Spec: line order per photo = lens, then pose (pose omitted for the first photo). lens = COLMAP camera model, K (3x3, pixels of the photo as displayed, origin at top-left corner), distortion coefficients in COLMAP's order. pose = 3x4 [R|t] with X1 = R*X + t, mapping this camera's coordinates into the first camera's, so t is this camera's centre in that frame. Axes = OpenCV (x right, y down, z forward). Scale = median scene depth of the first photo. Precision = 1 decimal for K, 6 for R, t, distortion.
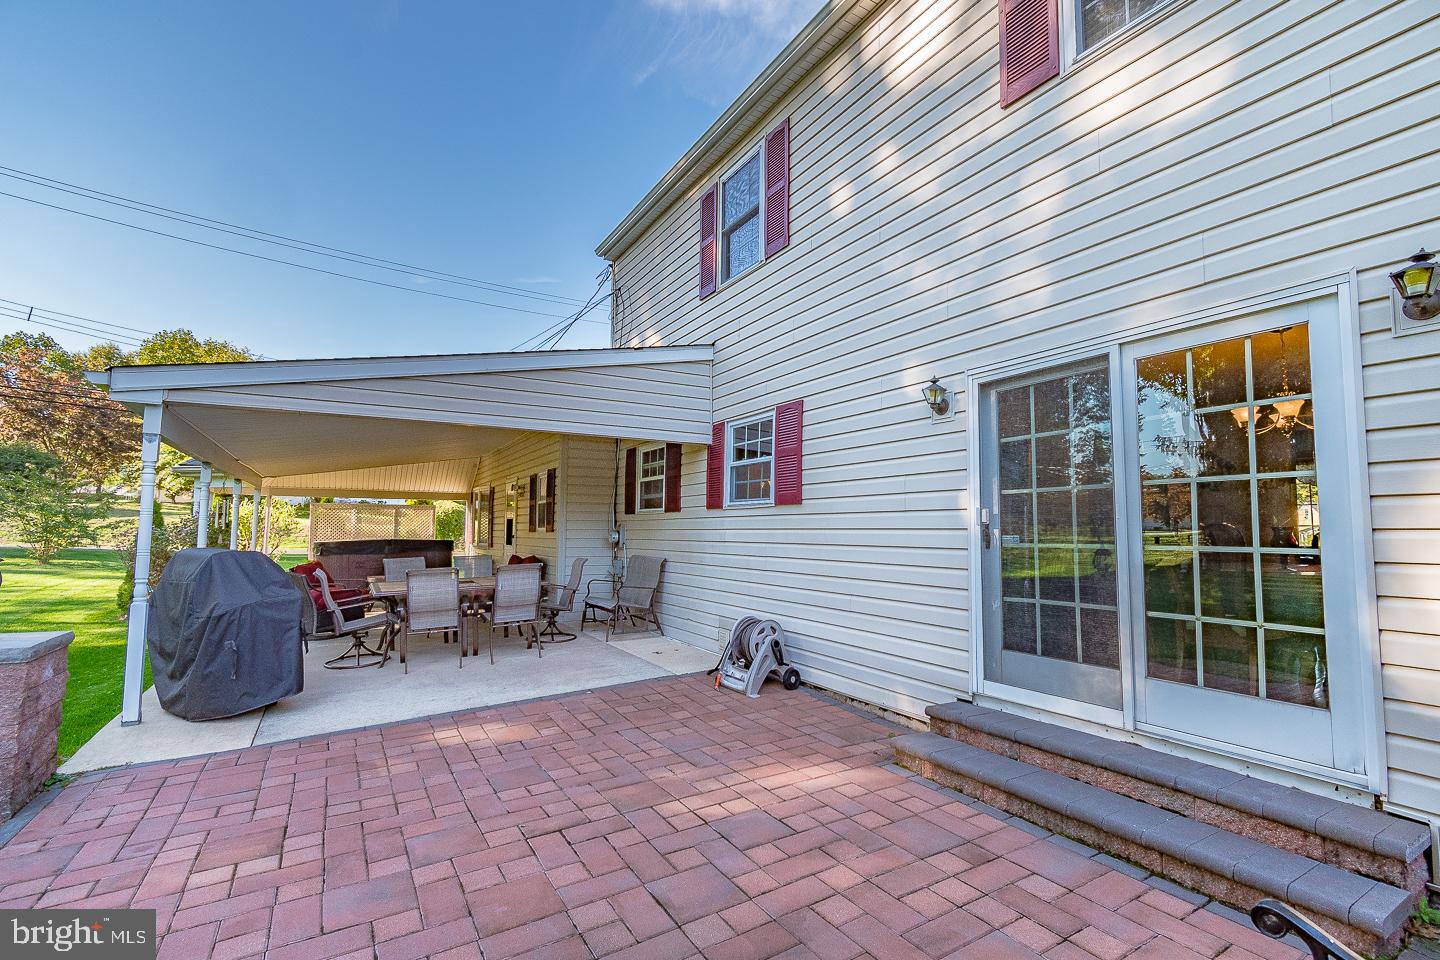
lens RADIAL K [[634.6, 0, 721.3], [0, 634.6, 499.1], [0, 0, 1]] dist [0.001136, -0.015987]
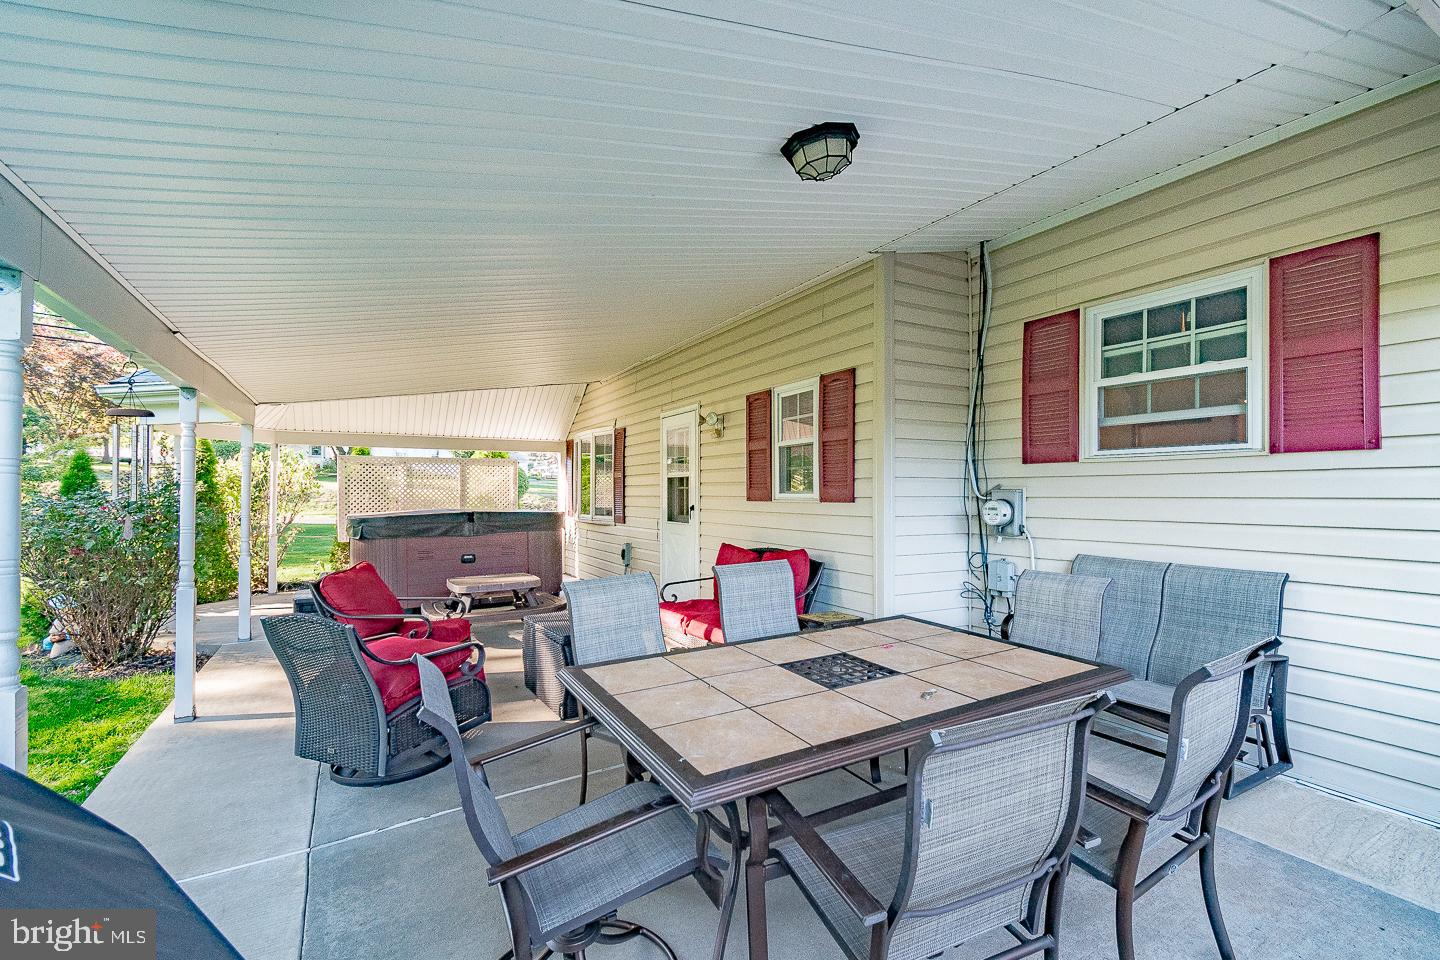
lens RADIAL K [[641.2, 0, 725.0], [0, 641.2, 488.0], [0, 0, 1]] dist [0.000058, -0.000739]
pose [[0.999729, 0.012377, -0.019728, -0.451130], [-0.011797, 0.999503, 0.029230, 0.037735], [0.020080, -0.028989, 0.999378, 0.677976]]
